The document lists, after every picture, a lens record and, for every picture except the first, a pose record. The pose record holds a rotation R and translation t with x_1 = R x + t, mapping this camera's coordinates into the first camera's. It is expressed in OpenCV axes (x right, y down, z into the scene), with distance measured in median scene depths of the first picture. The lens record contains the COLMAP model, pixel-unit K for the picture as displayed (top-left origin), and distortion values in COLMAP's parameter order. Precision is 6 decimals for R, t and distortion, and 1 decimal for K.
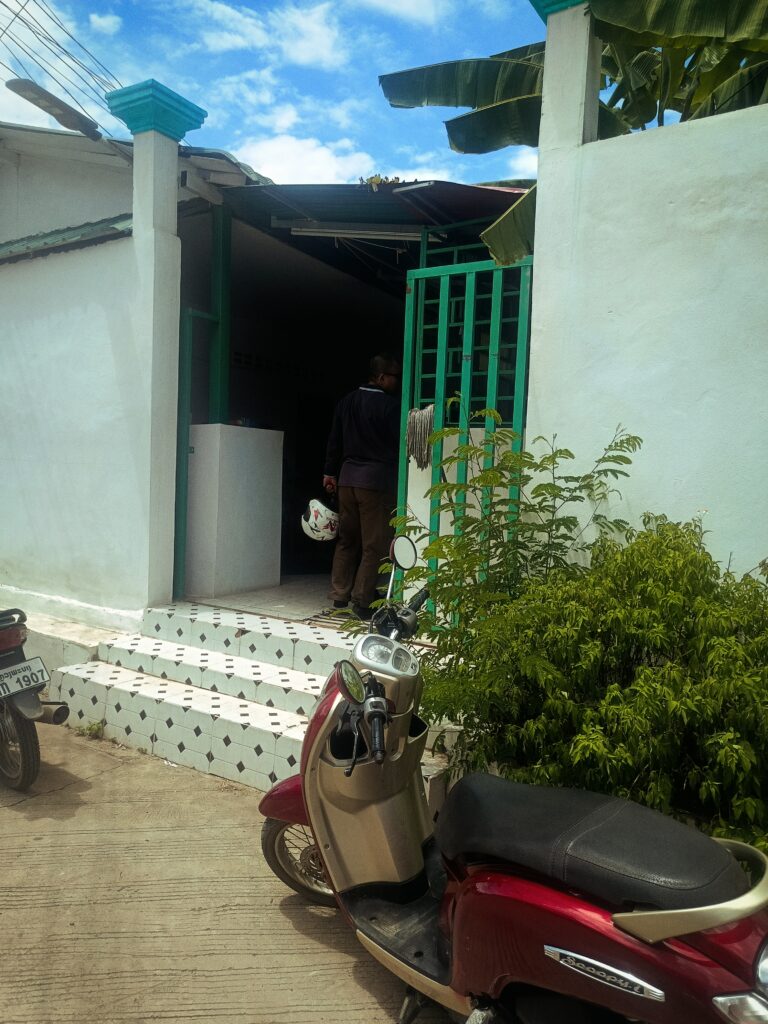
lens RADIAL K [[712.1, 0, 384.0], [0, 712.1, 512.0], [0, 0, 1]] dist [0.053228, -0.077790]
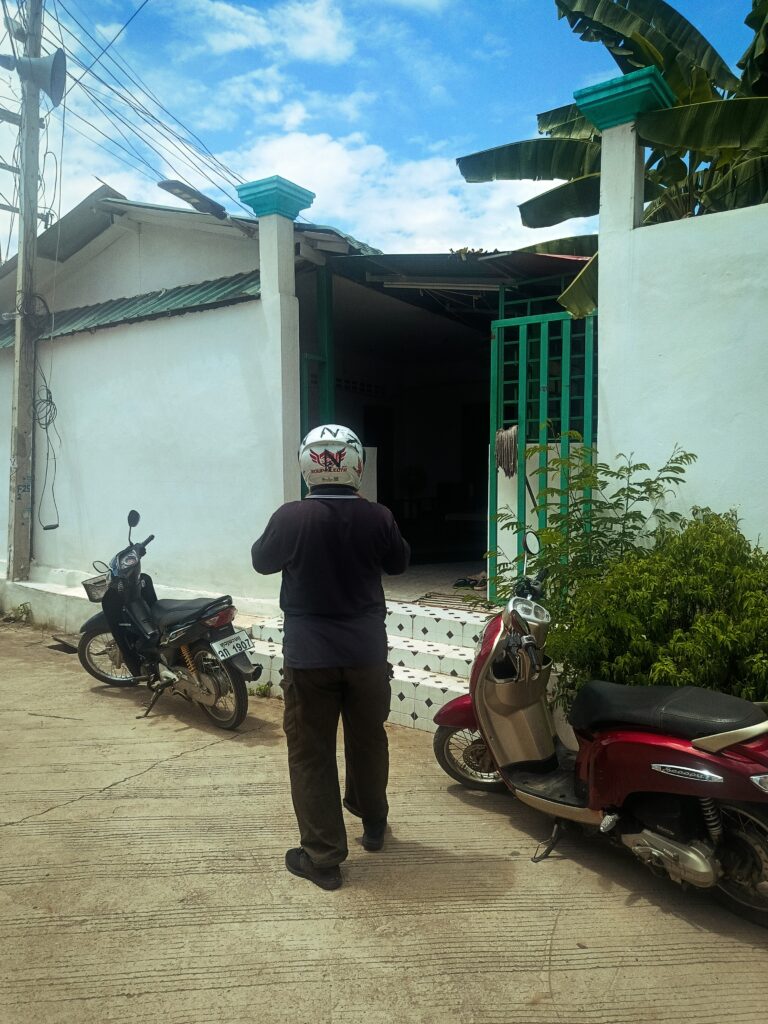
lens RADIAL K [[703.4, 0, 384.0], [0, 703.4, 512.0], [0, 0, 1]] dist [0.055645, -0.098203]
pose [[0.997848, -0.041796, -0.050514, -0.141227], [0.042118, 0.999098, 0.005333, -0.019564], [0.050245, -0.007449, 0.998709, -0.337598]]
